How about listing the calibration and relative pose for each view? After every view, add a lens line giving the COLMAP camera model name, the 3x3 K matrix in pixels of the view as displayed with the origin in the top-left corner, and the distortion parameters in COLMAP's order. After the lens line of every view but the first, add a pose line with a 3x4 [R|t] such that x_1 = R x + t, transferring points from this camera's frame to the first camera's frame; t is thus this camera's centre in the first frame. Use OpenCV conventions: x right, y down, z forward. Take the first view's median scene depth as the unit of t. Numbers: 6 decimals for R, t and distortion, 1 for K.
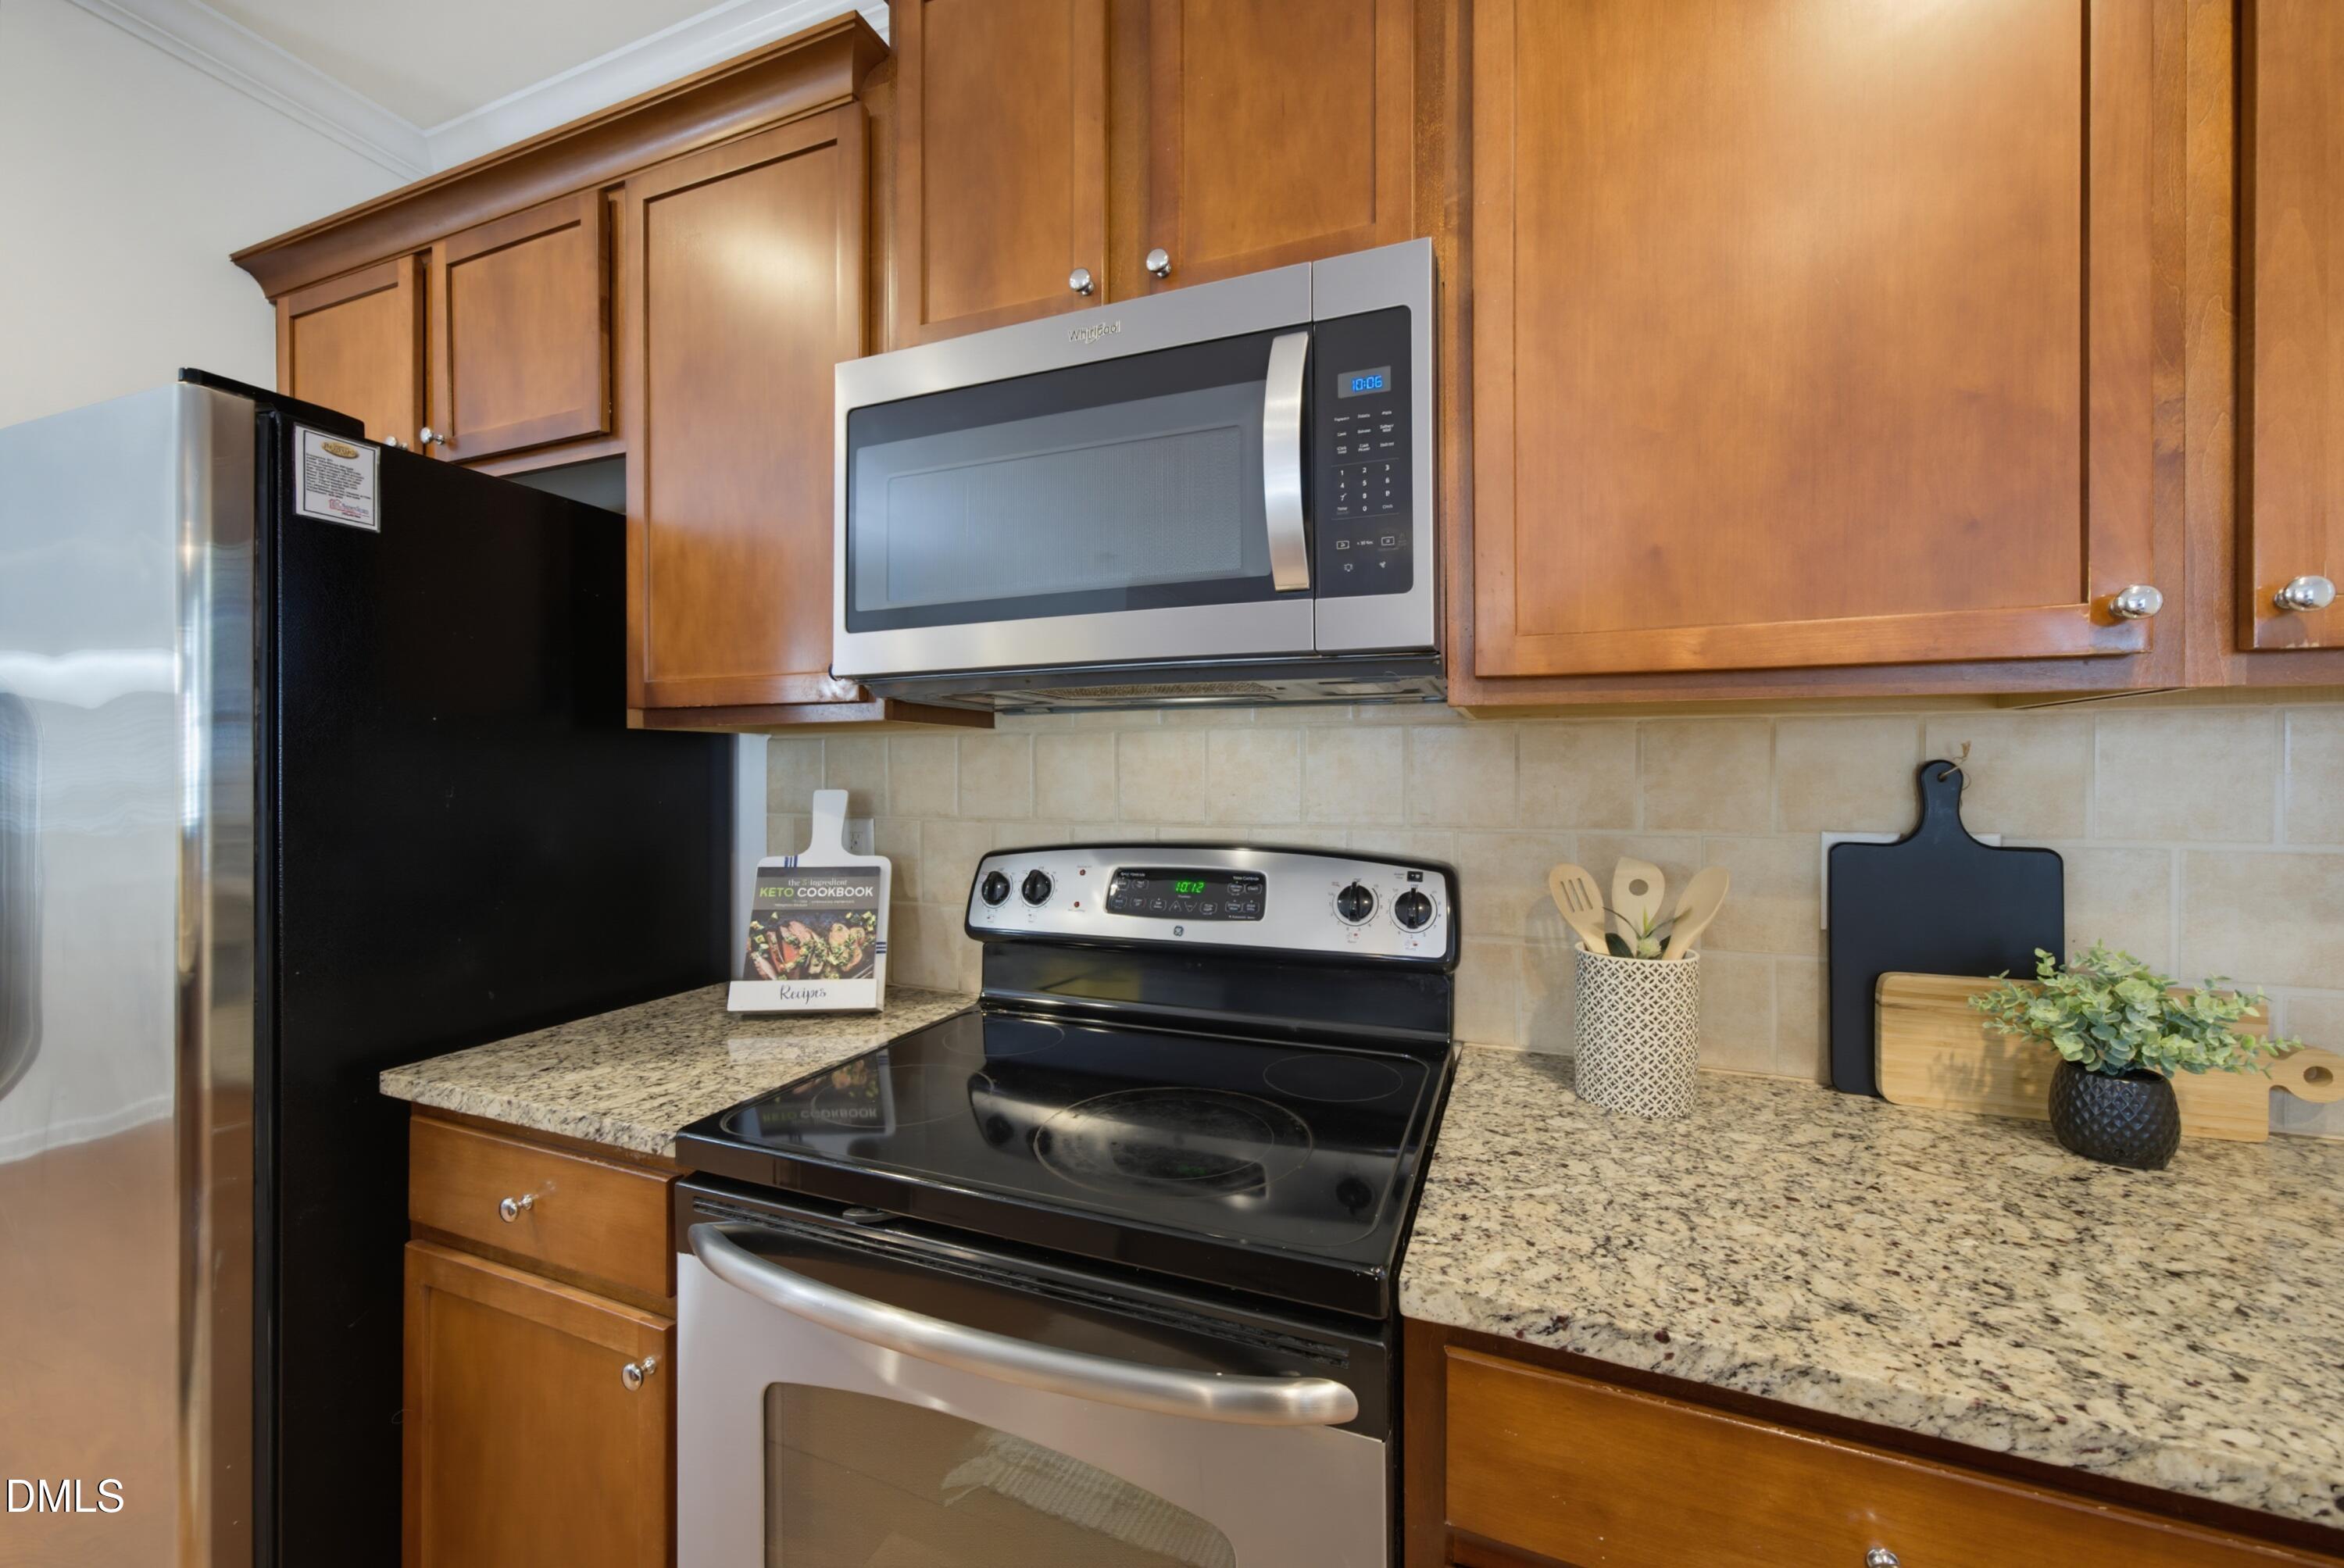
lens RADIAL K [[913.2, 0, 1182.2], [0, 913.2, 770.7], [0, 0, 1]] dist [-0.035686, 0.031207]
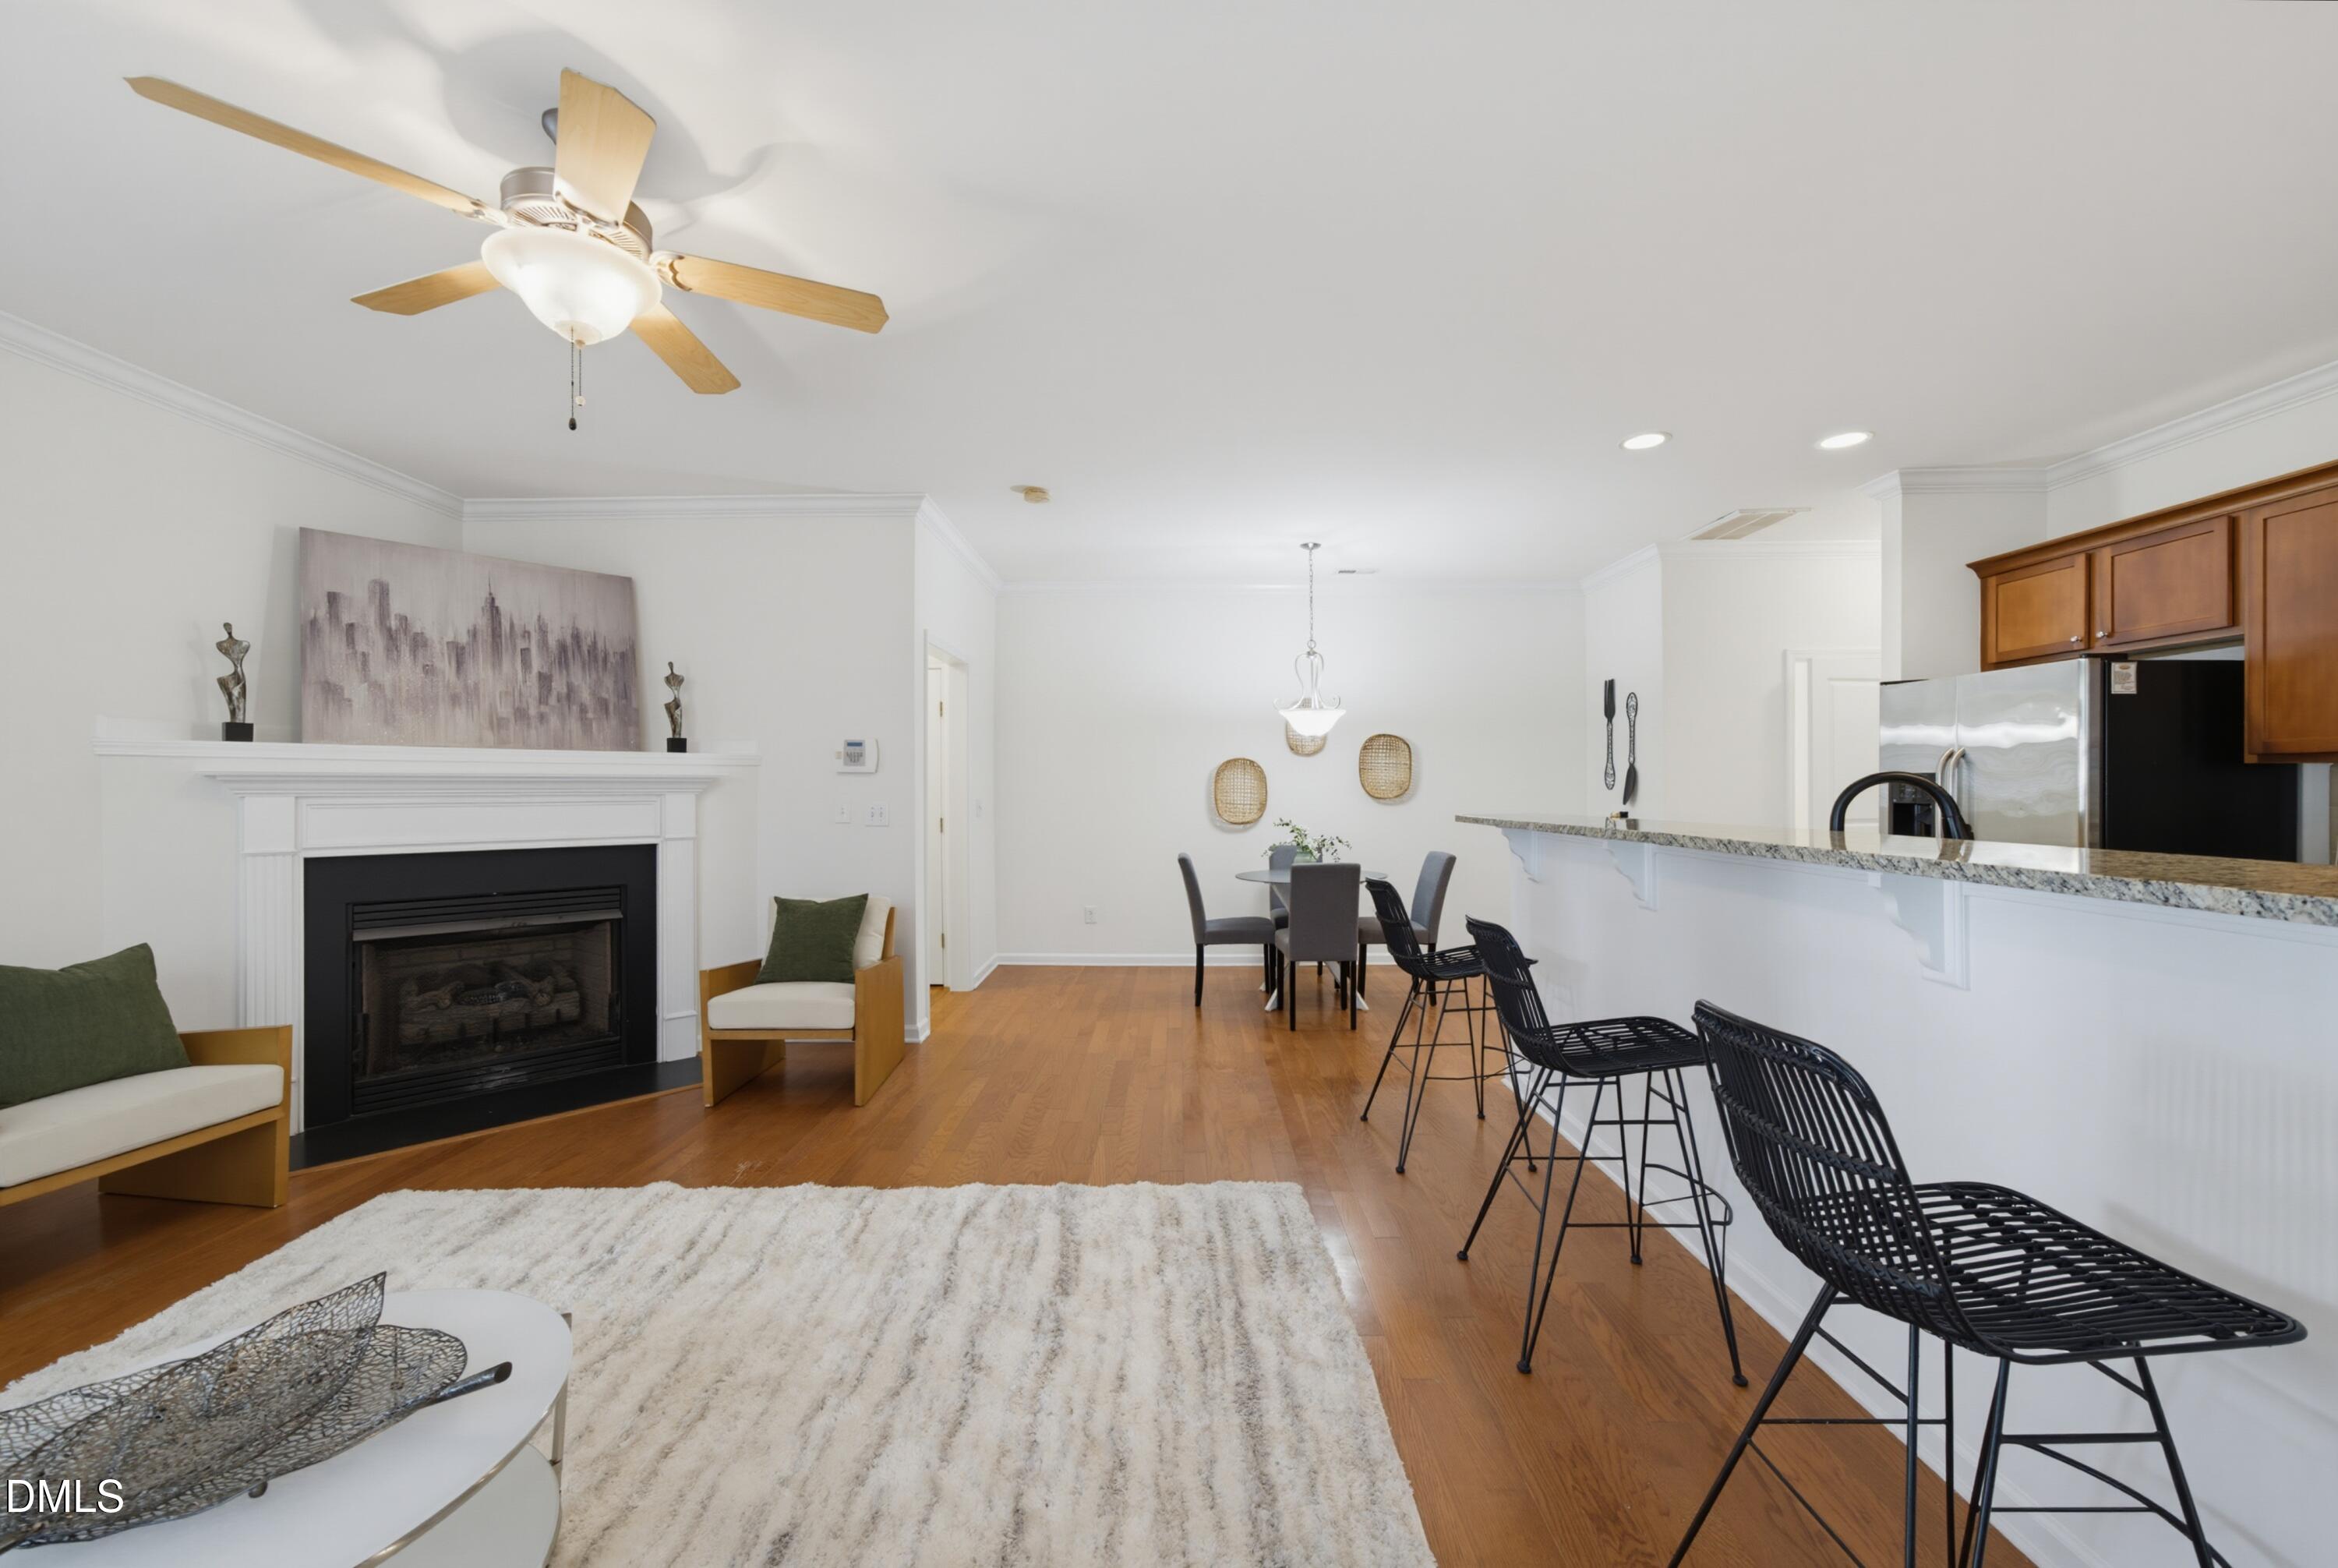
lens RADIAL K [[893.3, 0, 1169.0], [0, 893.3, 784.0], [0, 0, 1]] dist [-0.026707, 0.014510]
pose [[0.353256, -0.002888, -0.935522, 0.516878], [-0.000284, 0.999995, -0.003194, 0.011528], [0.935527, 0.001394, 0.353253, -2.465227]]
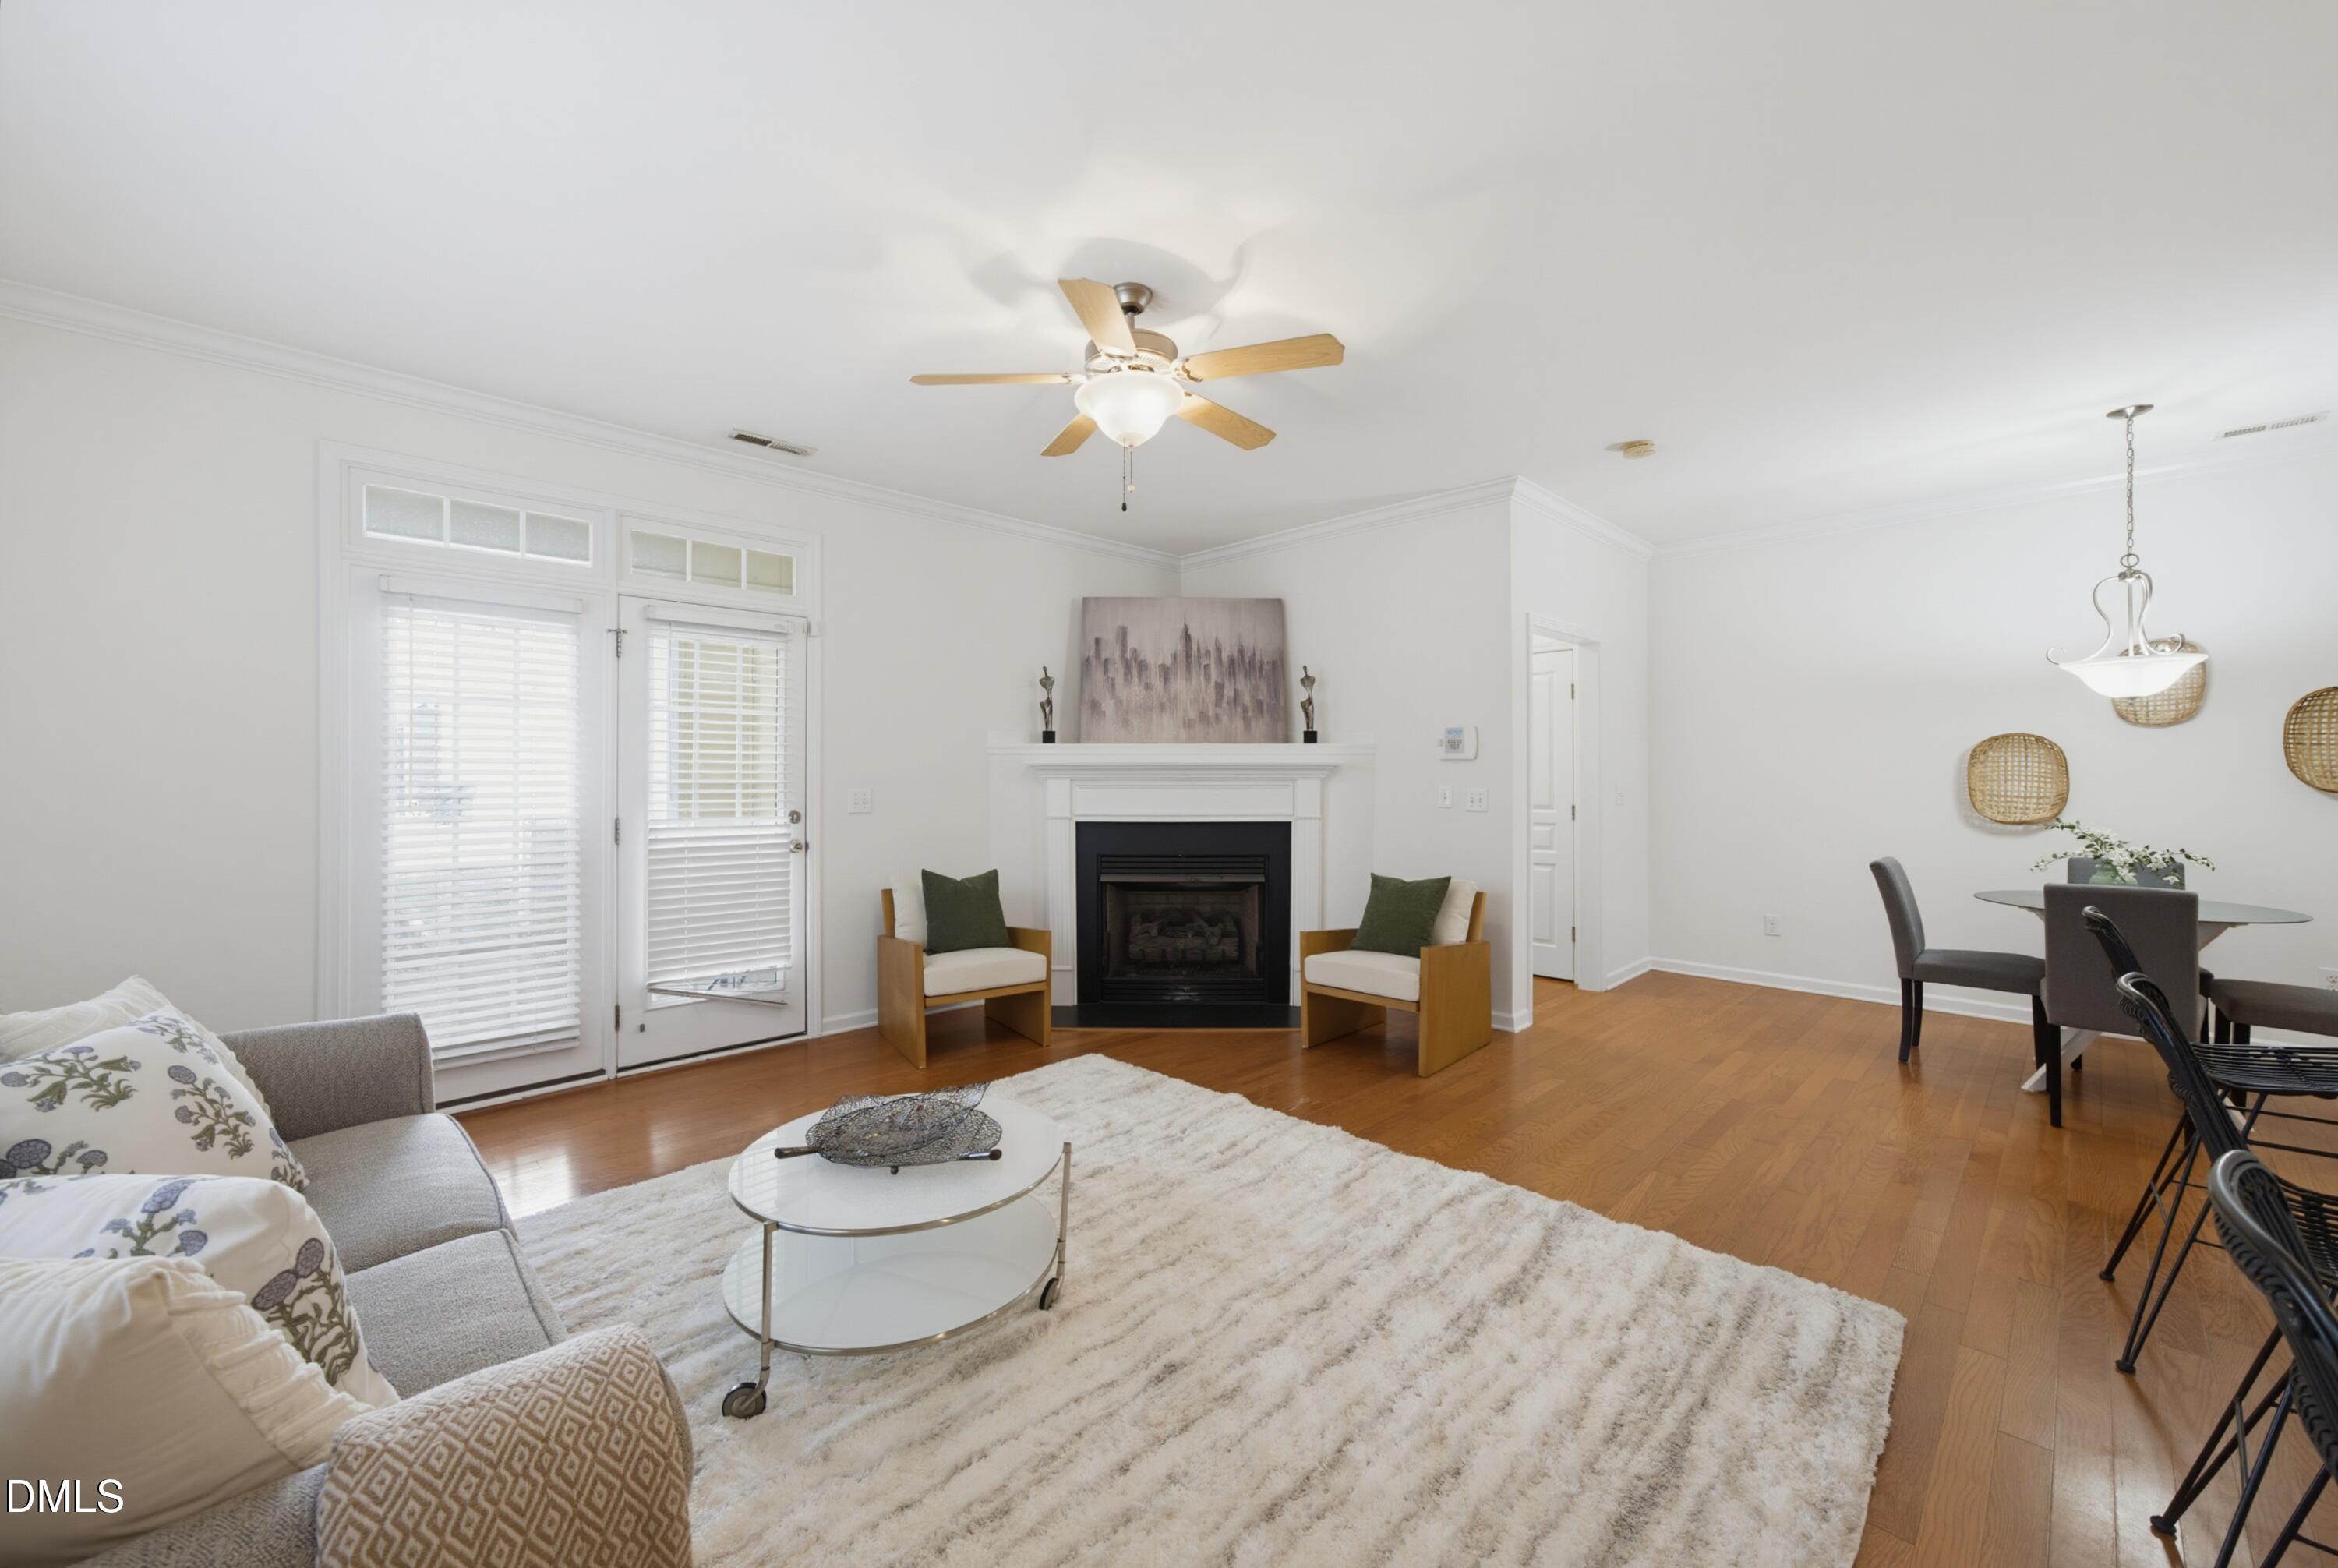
lens RADIAL K [[910.9, 0, 1179.2], [0, 910.9, 770.7], [0, 0, 1]] dist [-0.035686, 0.031207]
pose [[-0.409397, 0.001507, -0.912355, 0.621293], [0.000074, 0.999999, 0.001619, -0.003062], [0.912356, 0.000595, -0.409397, -1.896188]]
